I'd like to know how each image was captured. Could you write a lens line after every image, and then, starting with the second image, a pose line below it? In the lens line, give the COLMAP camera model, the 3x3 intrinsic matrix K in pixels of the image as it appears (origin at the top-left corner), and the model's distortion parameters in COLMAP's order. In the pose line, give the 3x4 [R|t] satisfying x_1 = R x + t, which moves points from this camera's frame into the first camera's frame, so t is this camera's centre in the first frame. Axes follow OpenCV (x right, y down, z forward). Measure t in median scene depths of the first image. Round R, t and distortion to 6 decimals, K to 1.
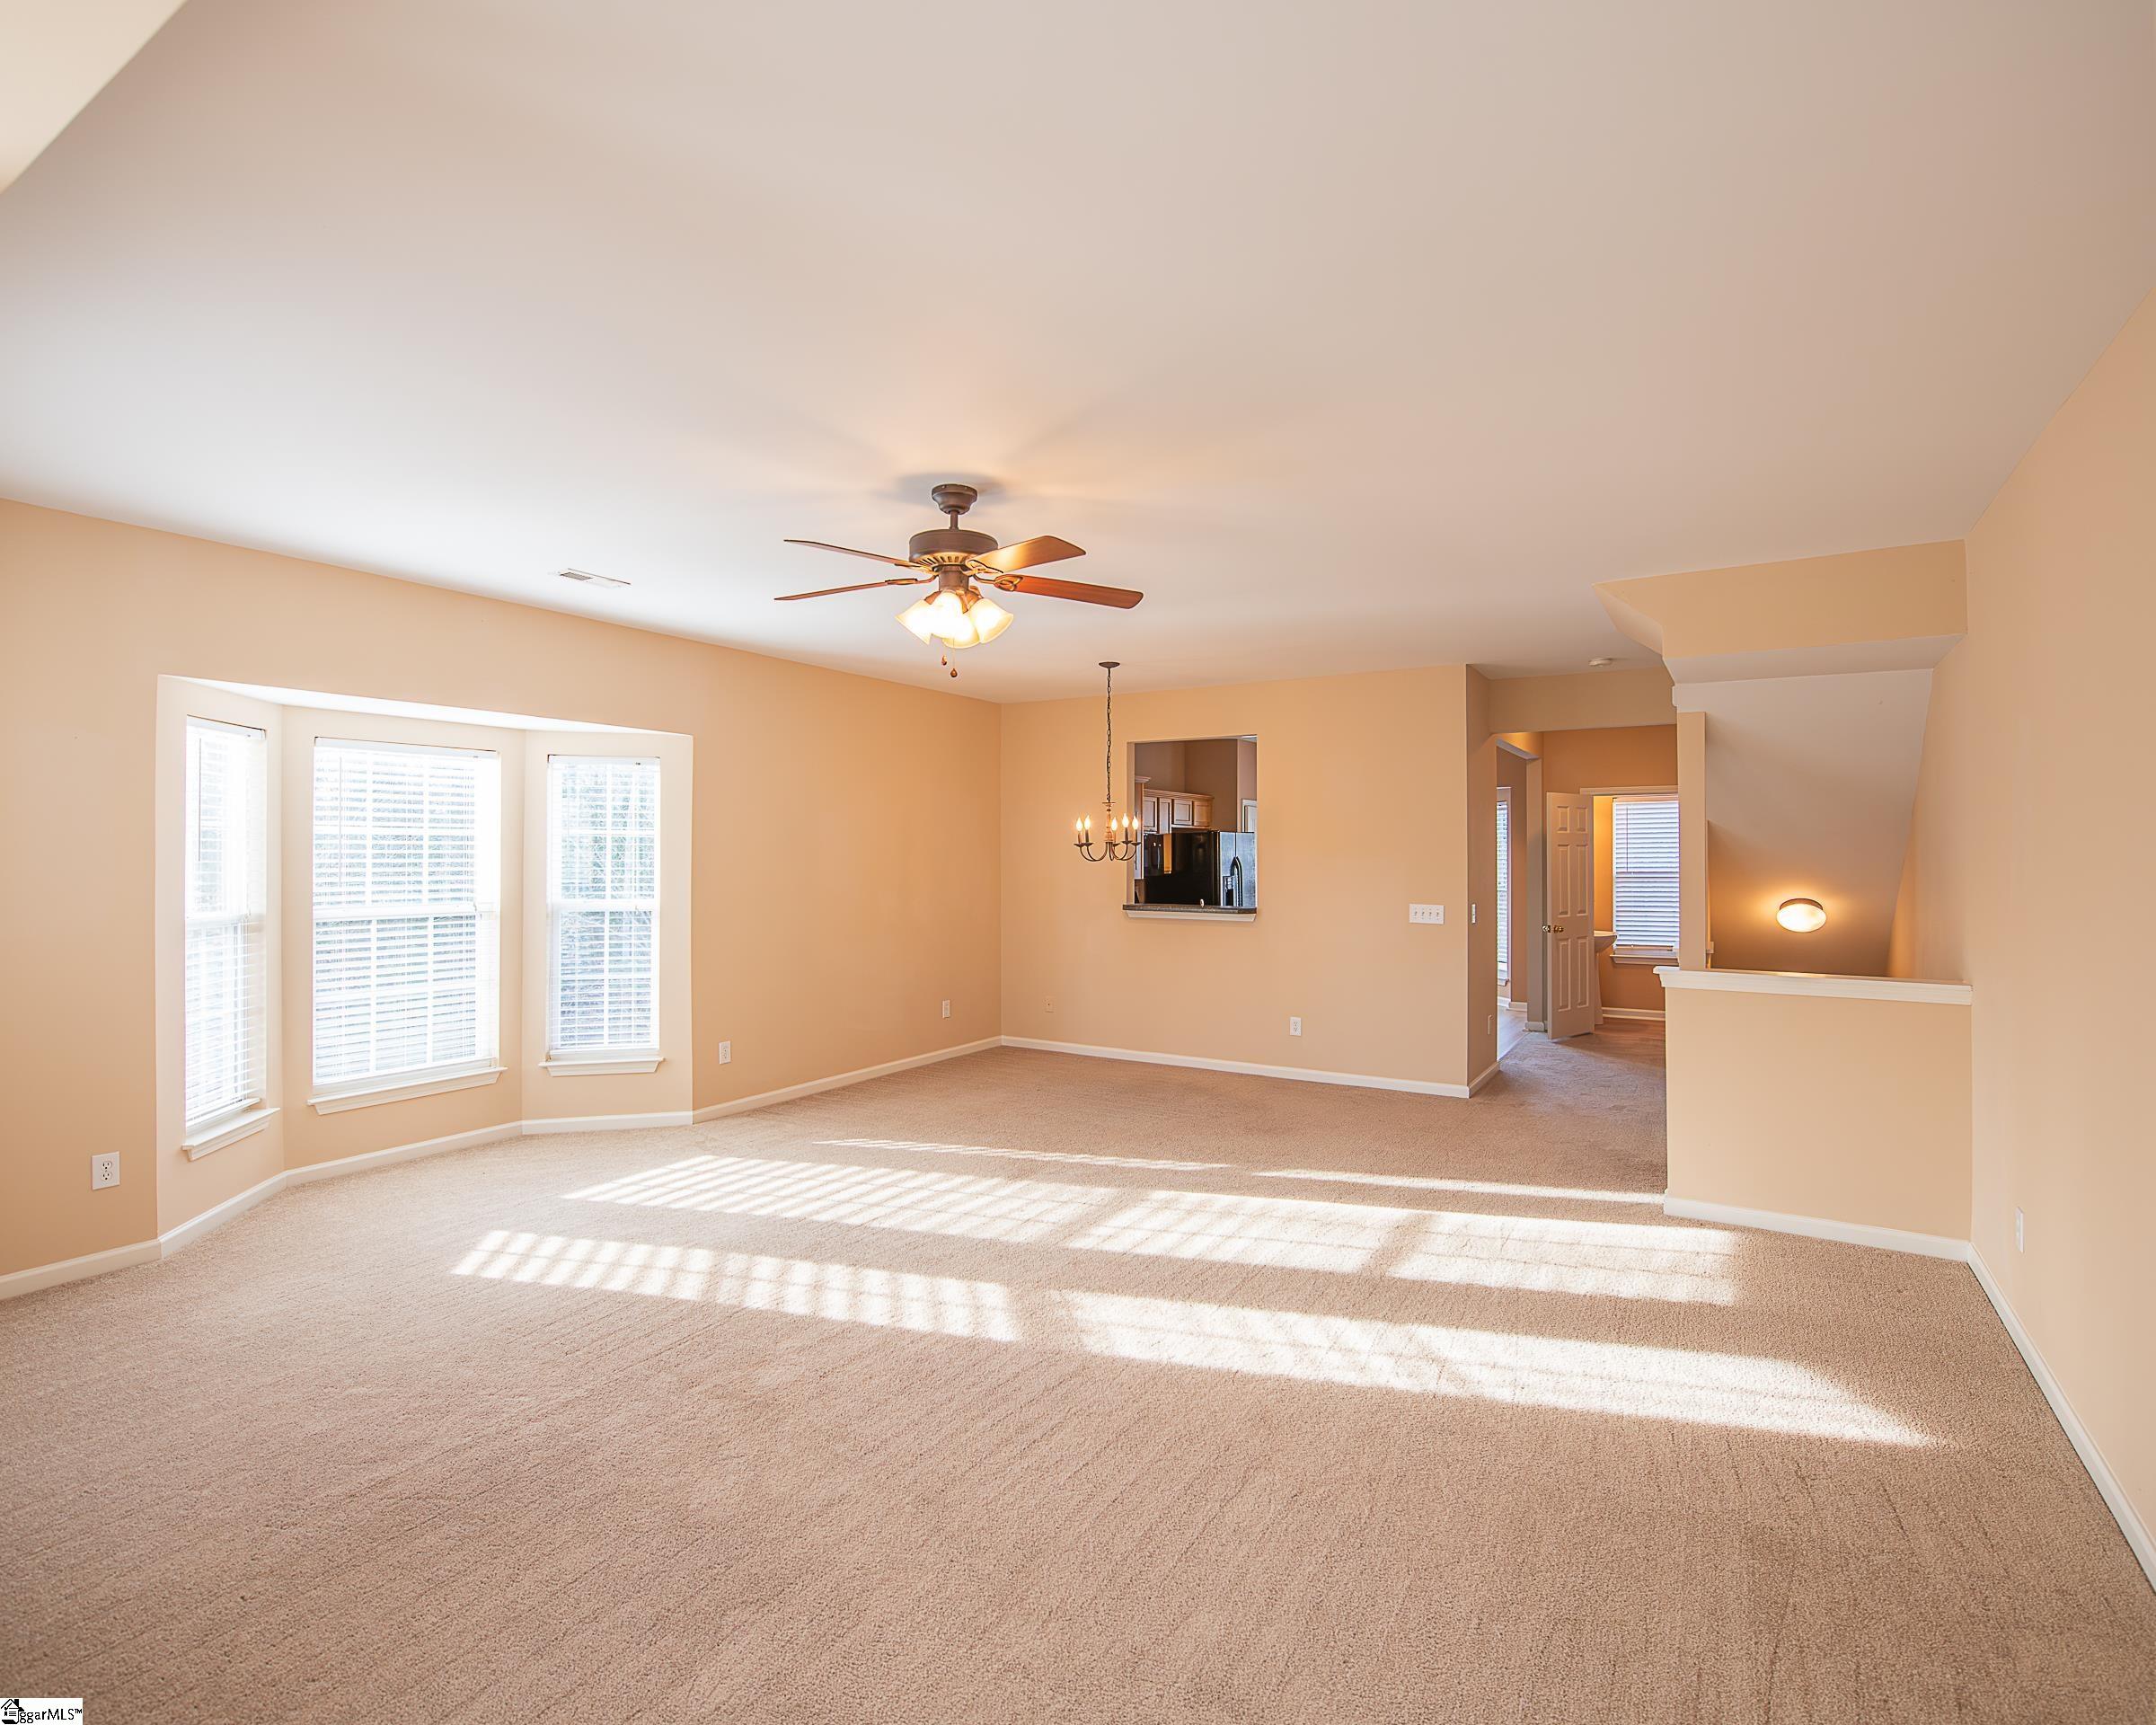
lens RADIAL K [[1075.2, 0, 1072.7], [0, 1075.2, 839.0], [0, 0, 1]] dist [-0.004406, -0.000837]
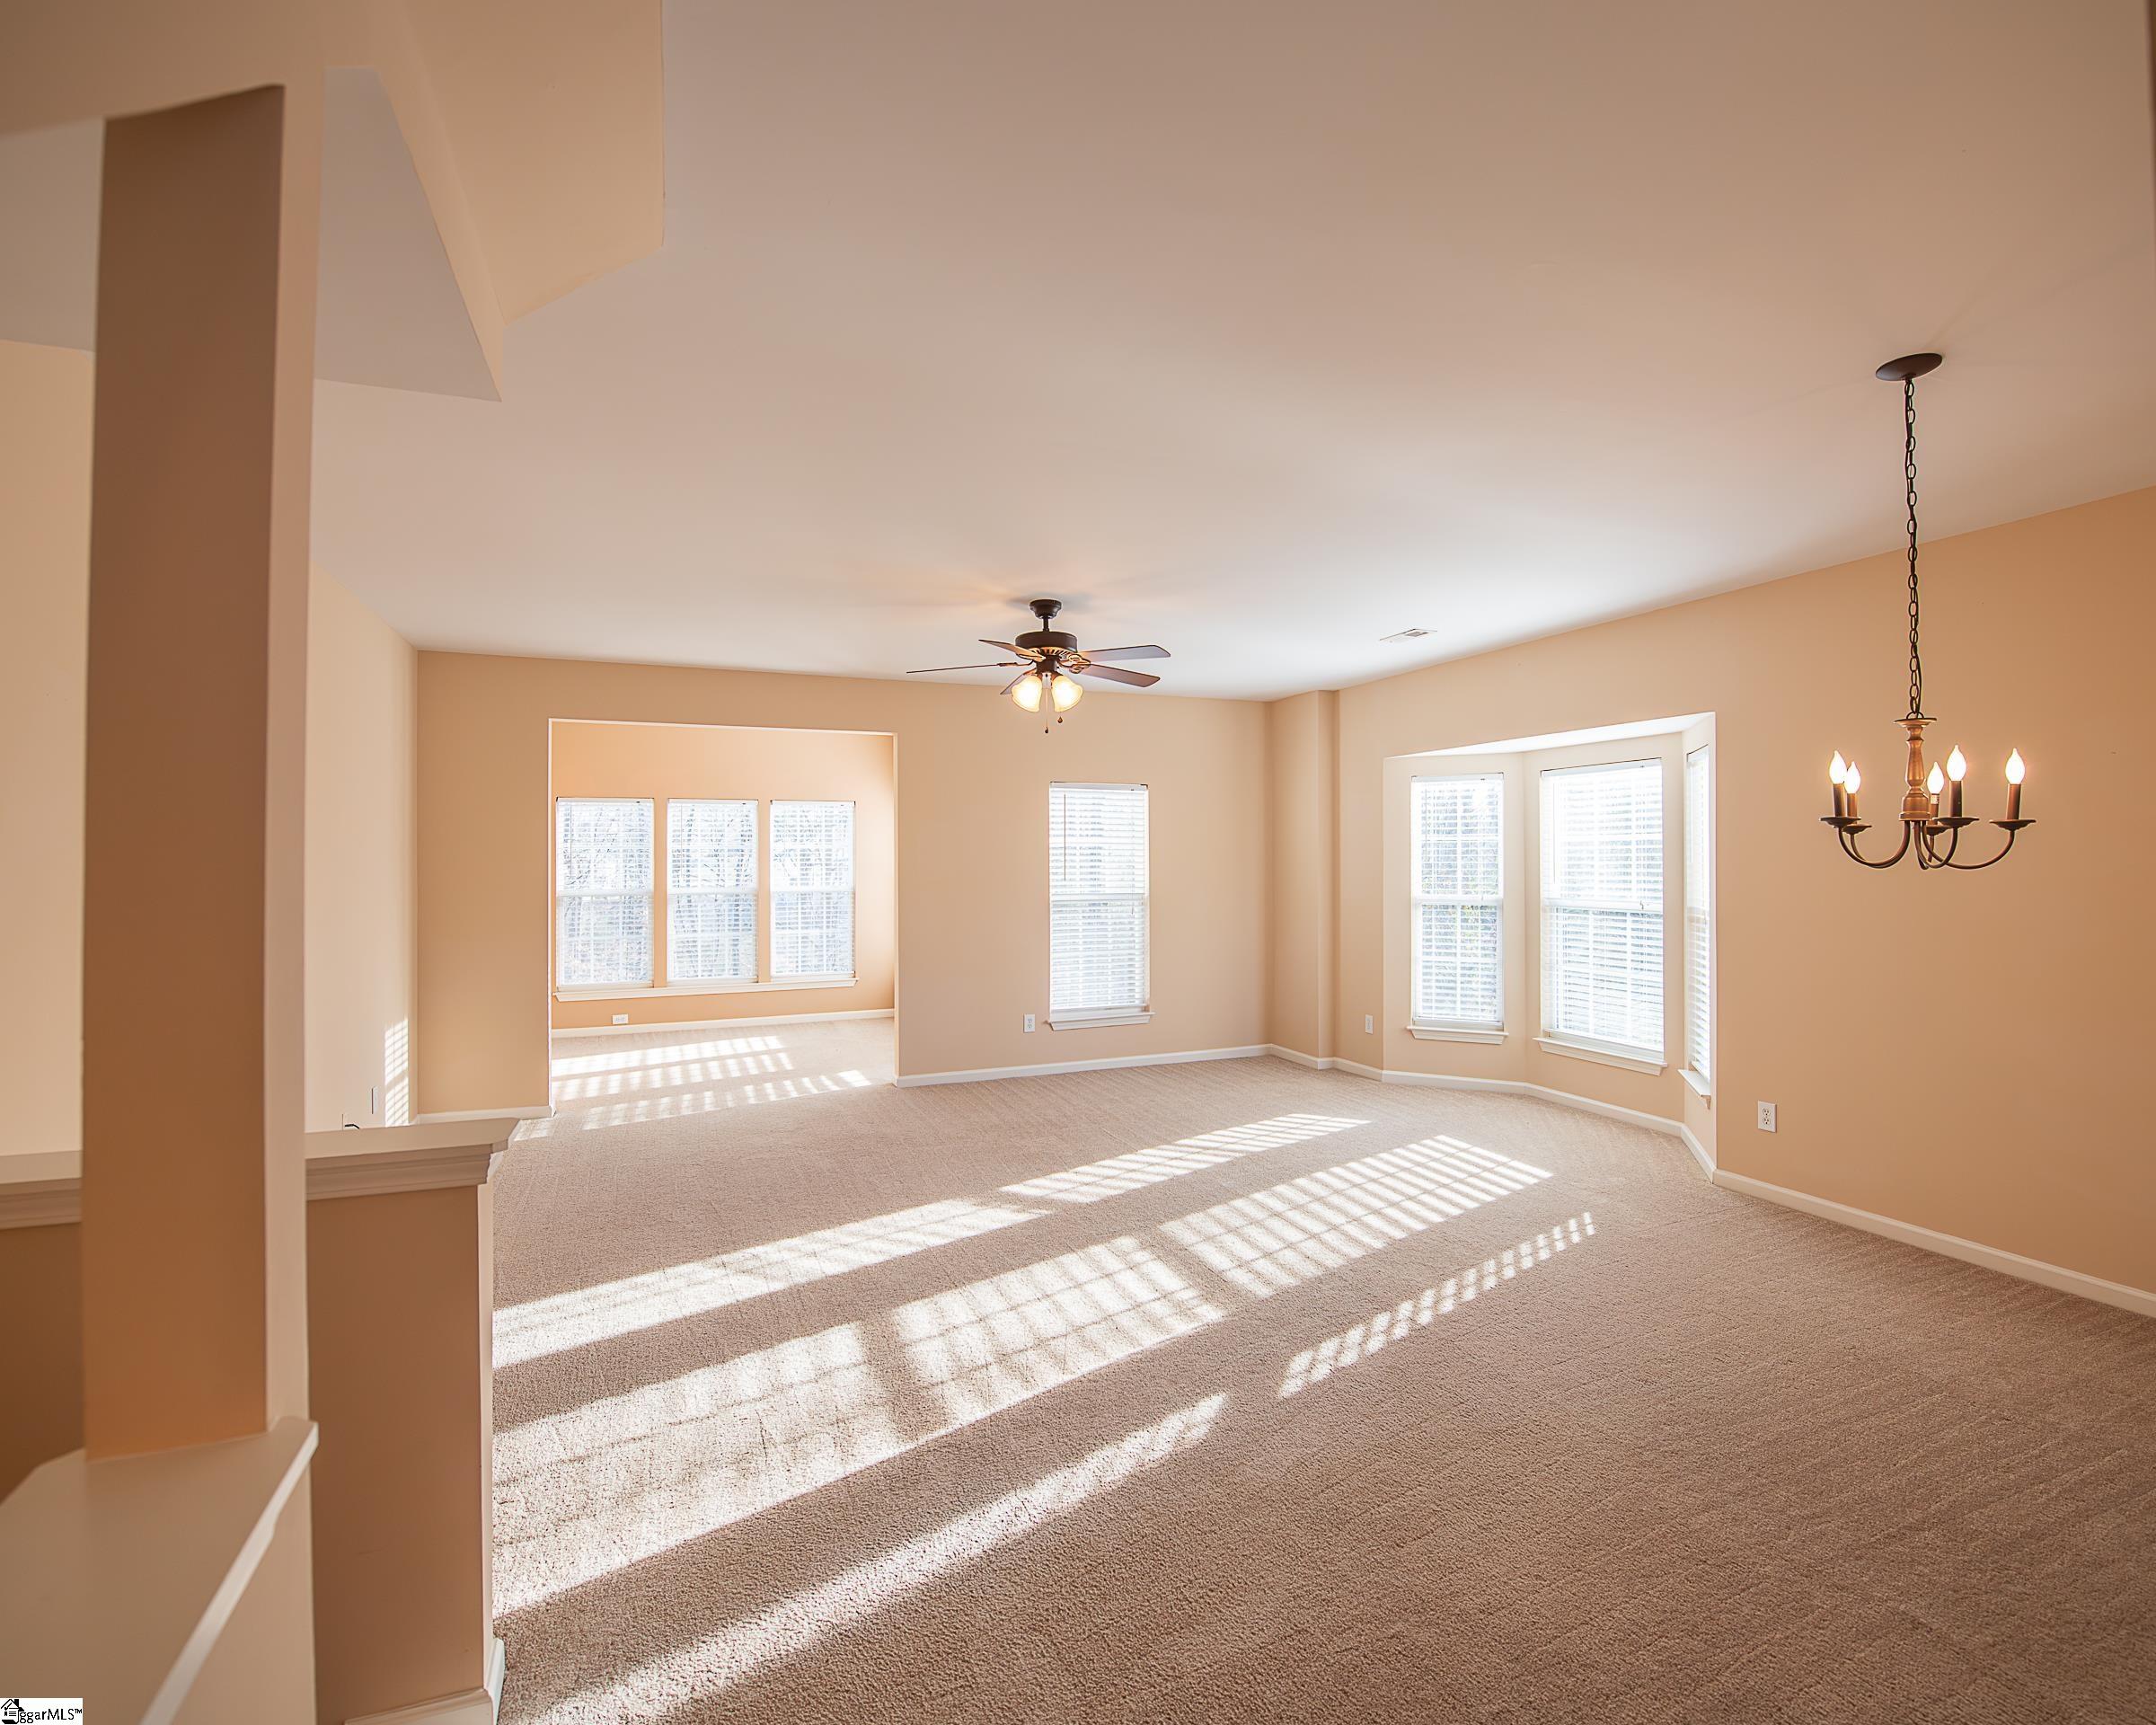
lens RADIAL K [[1027.3, 0, 1085.8], [0, 1027.3, 854.8], [0, 0, 1]] dist [-0.003785, -0.006629]
pose [[-0.593126, -0.002669, -0.805105, 0.723253], [0.017885, 0.999704, -0.016490, 0.022933], [0.804911, -0.024180, -0.592903, 1.384227]]
